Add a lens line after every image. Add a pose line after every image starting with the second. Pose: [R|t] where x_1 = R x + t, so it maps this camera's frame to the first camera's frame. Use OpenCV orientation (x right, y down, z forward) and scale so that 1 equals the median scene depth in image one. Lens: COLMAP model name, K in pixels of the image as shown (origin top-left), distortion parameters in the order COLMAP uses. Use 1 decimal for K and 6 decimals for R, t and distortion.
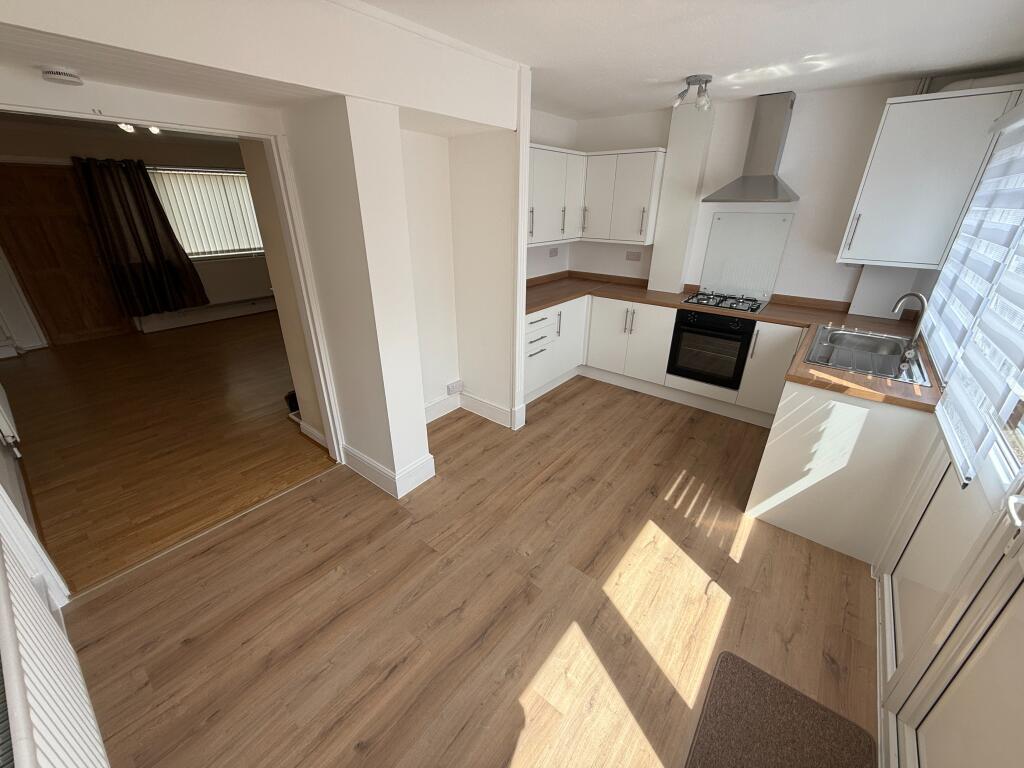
lens RADIAL K [[407.0, 0, 509.1], [0, 407.0, 384.1], [0, 0, 1]] dist [-0.002047, -0.000812]
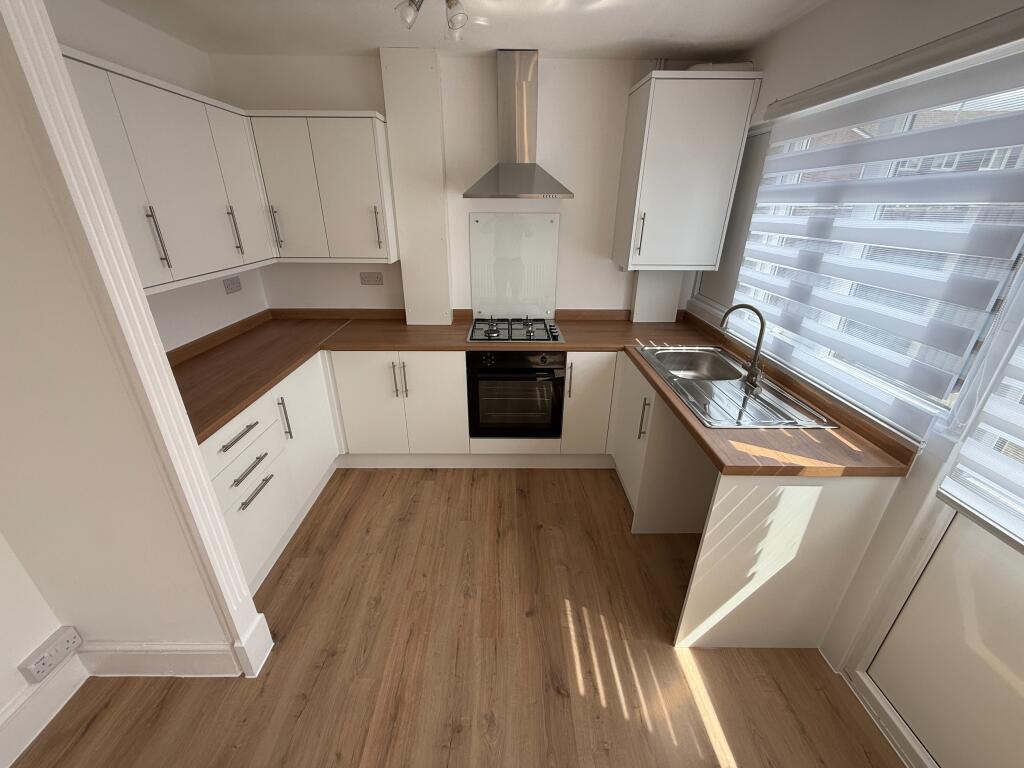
lens RADIAL K [[407.0, 0, 511.9], [0, 407.0, 386.0], [0, 0, 1]] dist [-0.002047, -0.000812]
pose [[0.772150, -0.256449, 0.581393, 0.055345], [0.257206, 0.962779, 0.083081, -0.167372], [-0.581059, 0.085387, 0.809370, 0.399715]]
